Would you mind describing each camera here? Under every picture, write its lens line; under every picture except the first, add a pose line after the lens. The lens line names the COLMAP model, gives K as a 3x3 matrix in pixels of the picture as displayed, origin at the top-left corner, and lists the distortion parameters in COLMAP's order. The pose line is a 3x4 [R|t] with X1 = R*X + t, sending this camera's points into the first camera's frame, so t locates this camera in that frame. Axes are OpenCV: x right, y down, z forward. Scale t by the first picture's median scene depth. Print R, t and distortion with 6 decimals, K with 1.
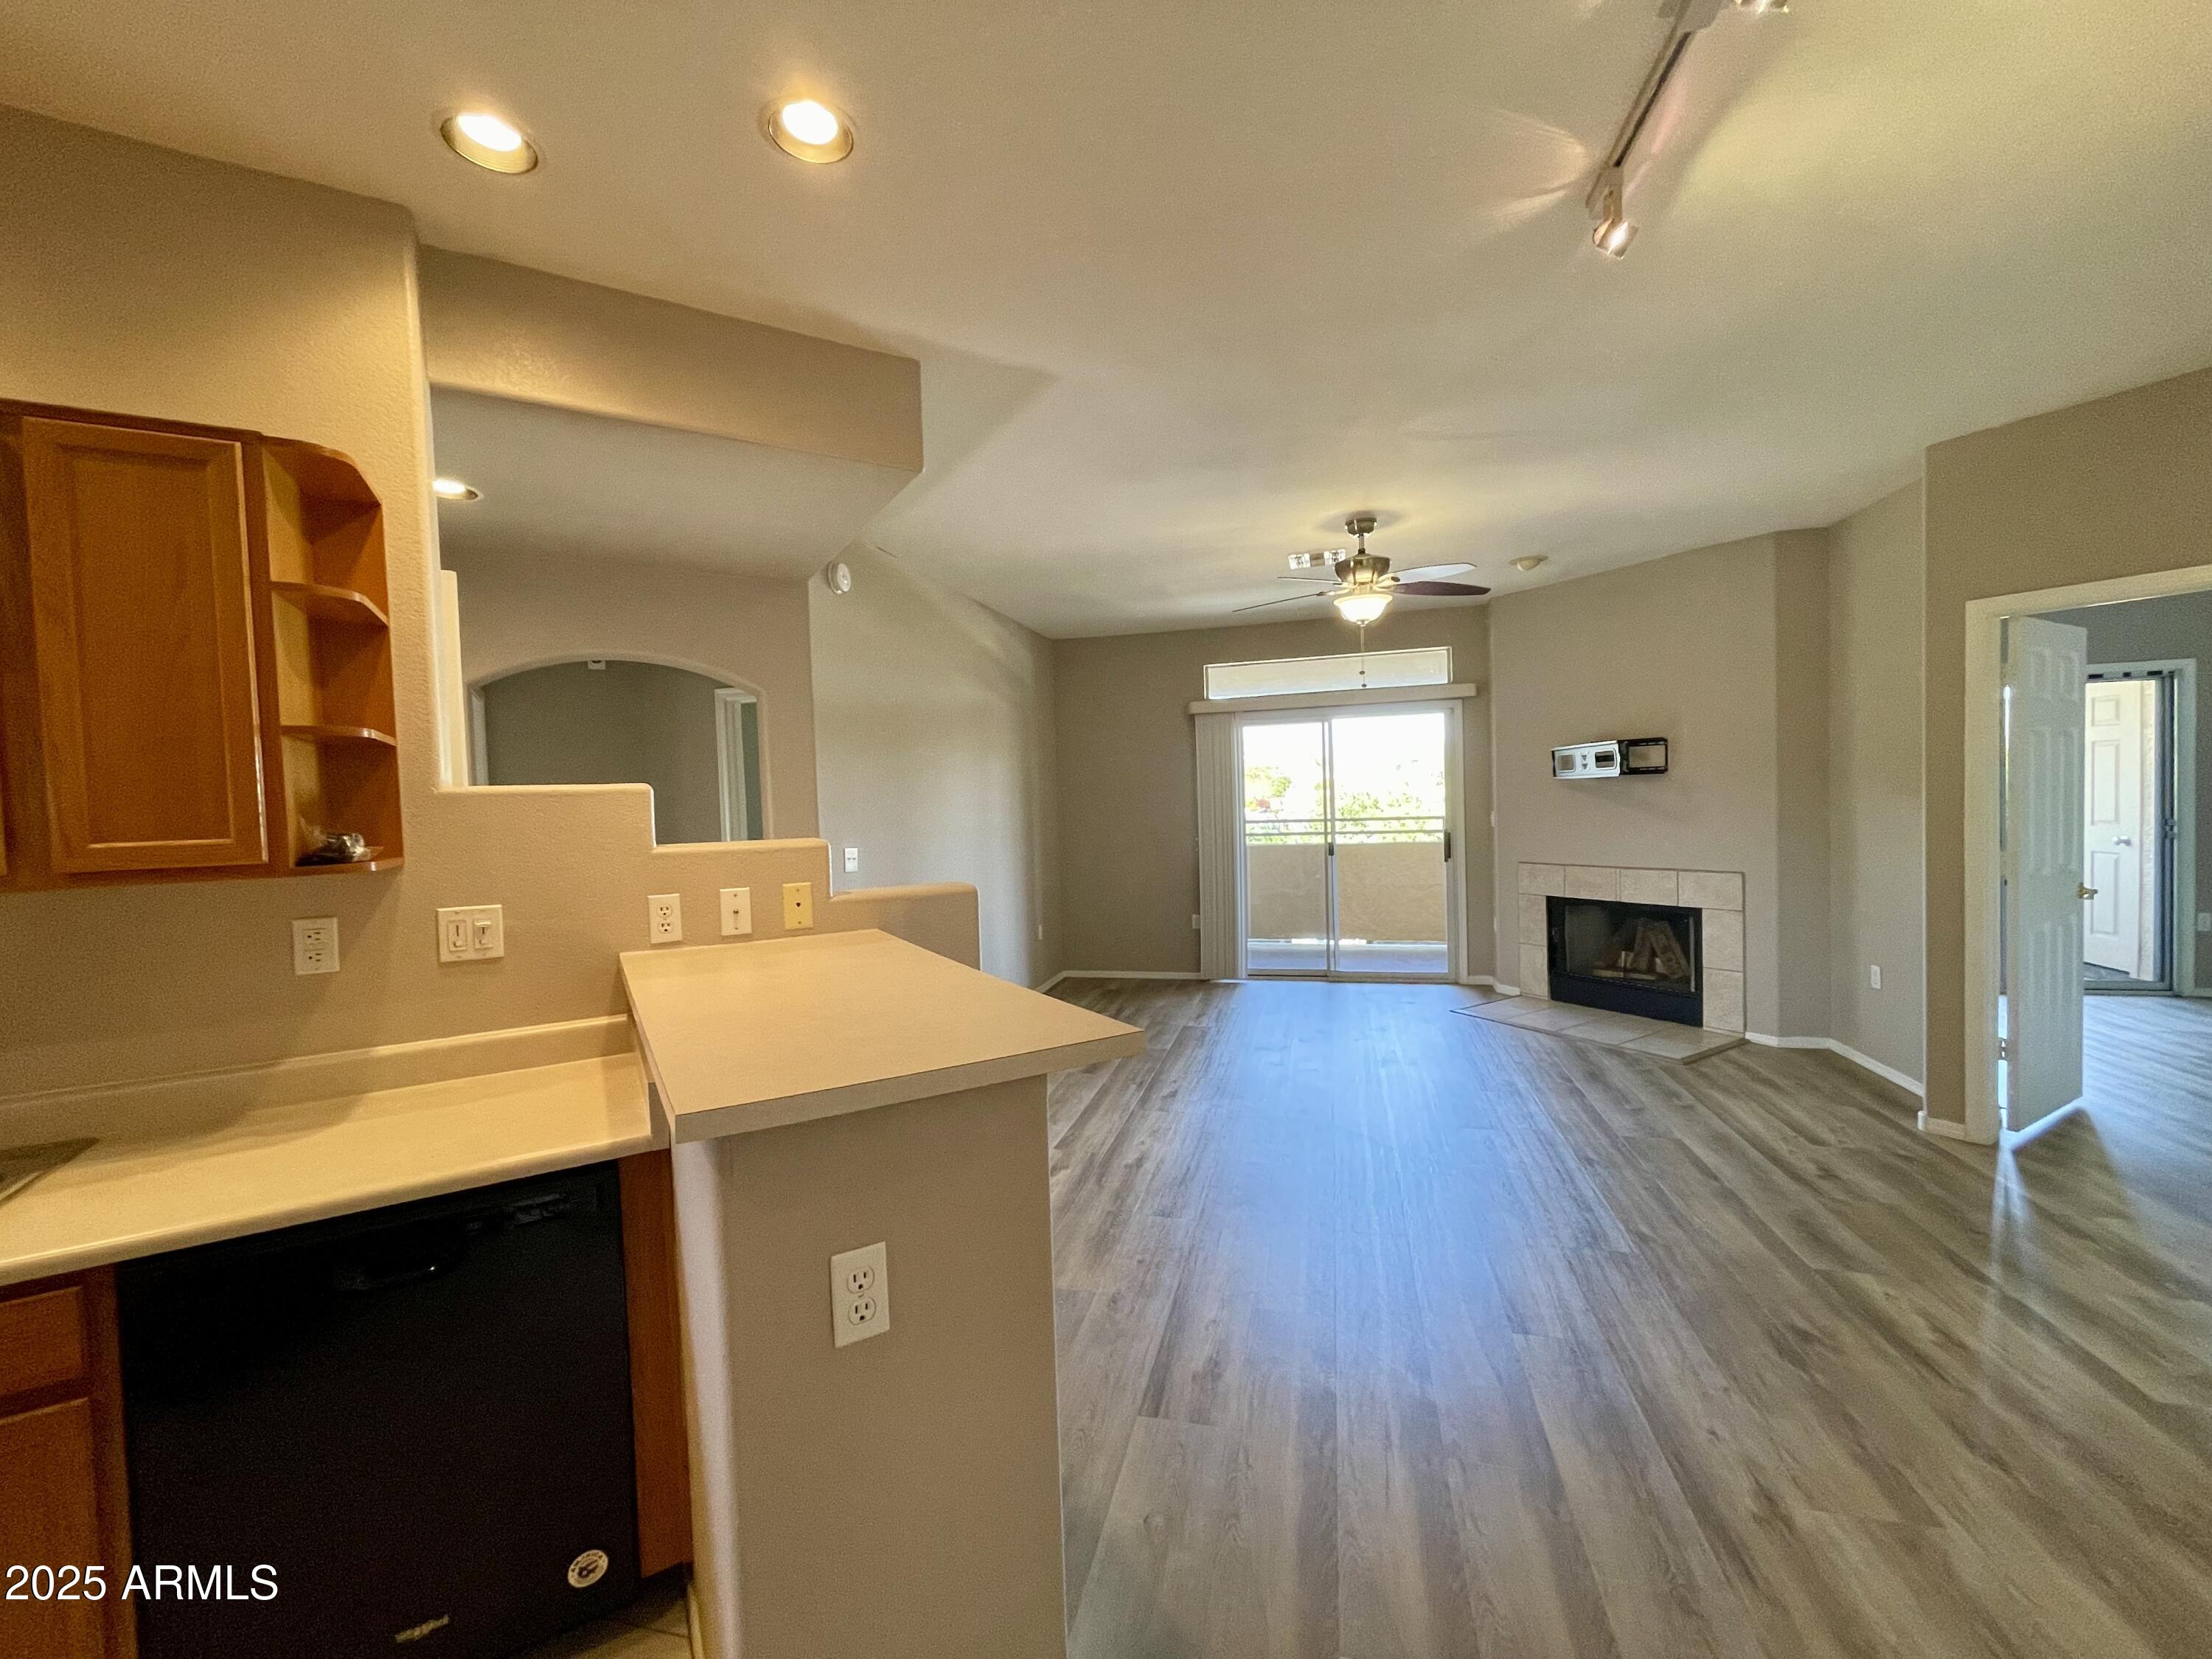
lens RADIAL K [[891.3, 0, 1106.0], [0, 891.3, 829.5], [0, 0, 1]] dist [-0.001677, -0.000001]
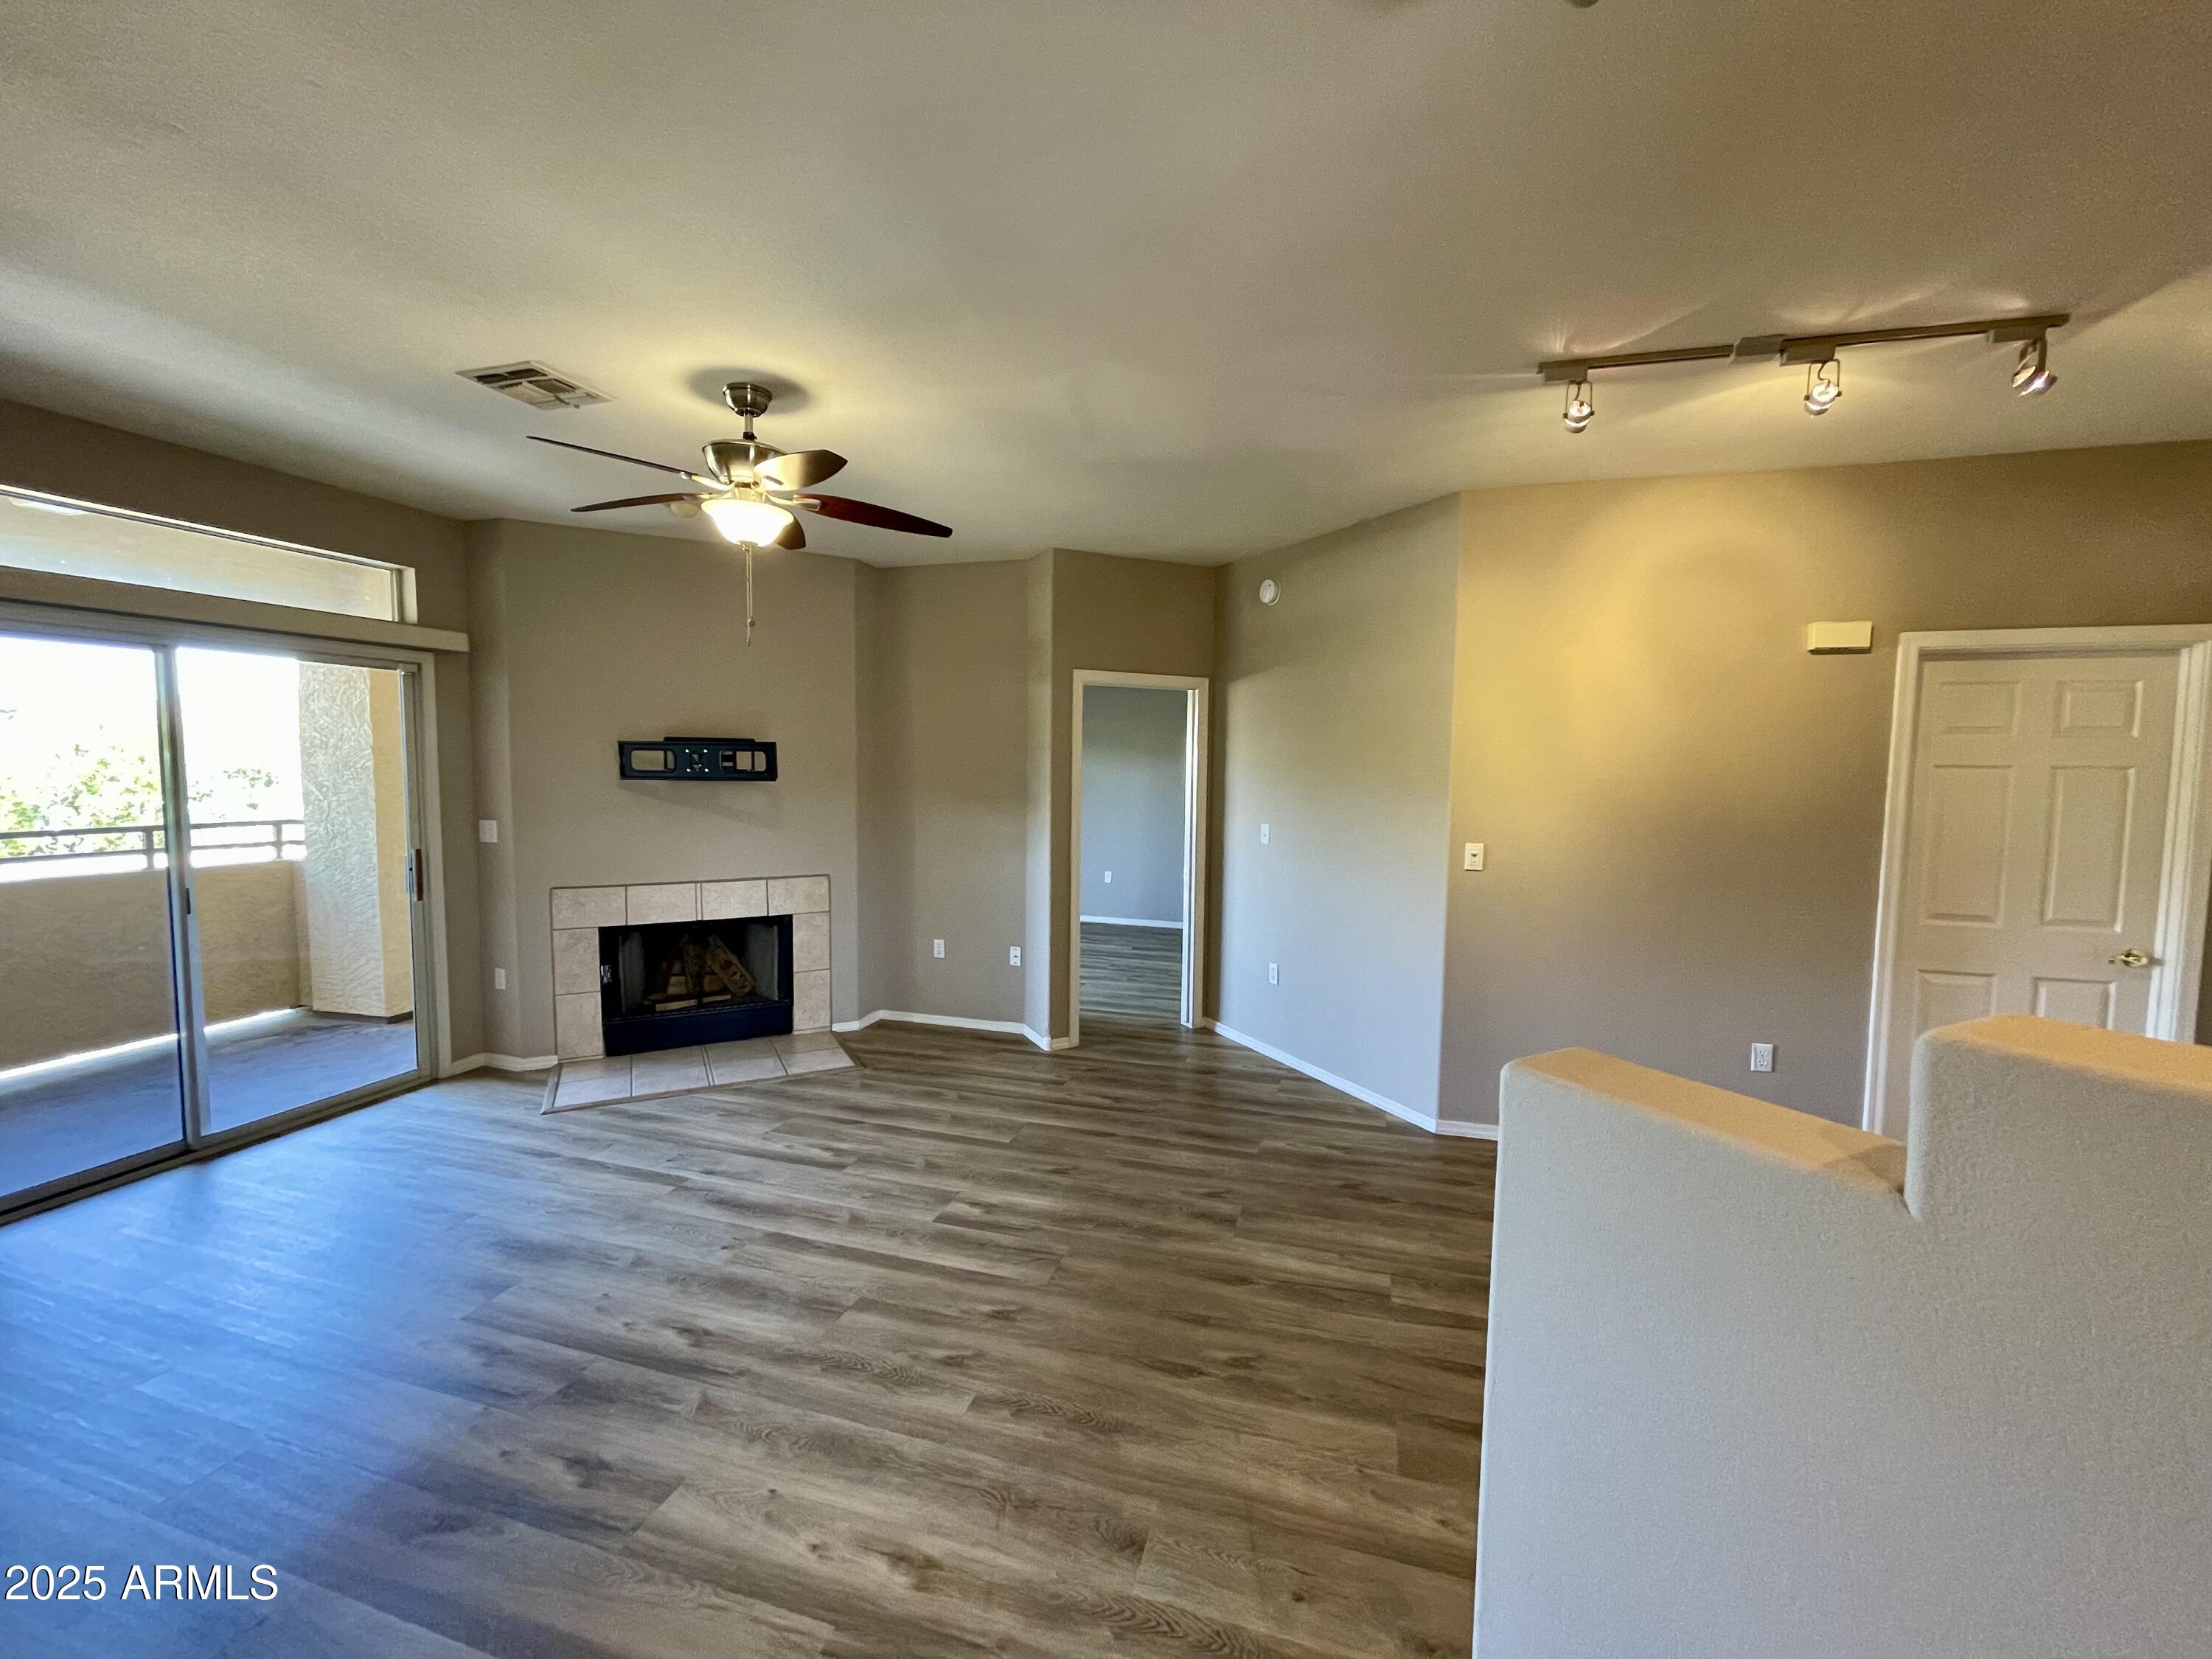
lens RADIAL K [[891.3, 0, 1106.0], [0, 891.3, 829.5], [0, 0, 1]] dist [-0.001677, -0.000001]
pose [[0.053442, -0.041123, 0.997724, -0.303322], [0.023821, 0.998920, 0.039897, -0.037743], [-0.998287, 0.021634, 0.054364, 0.593854]]
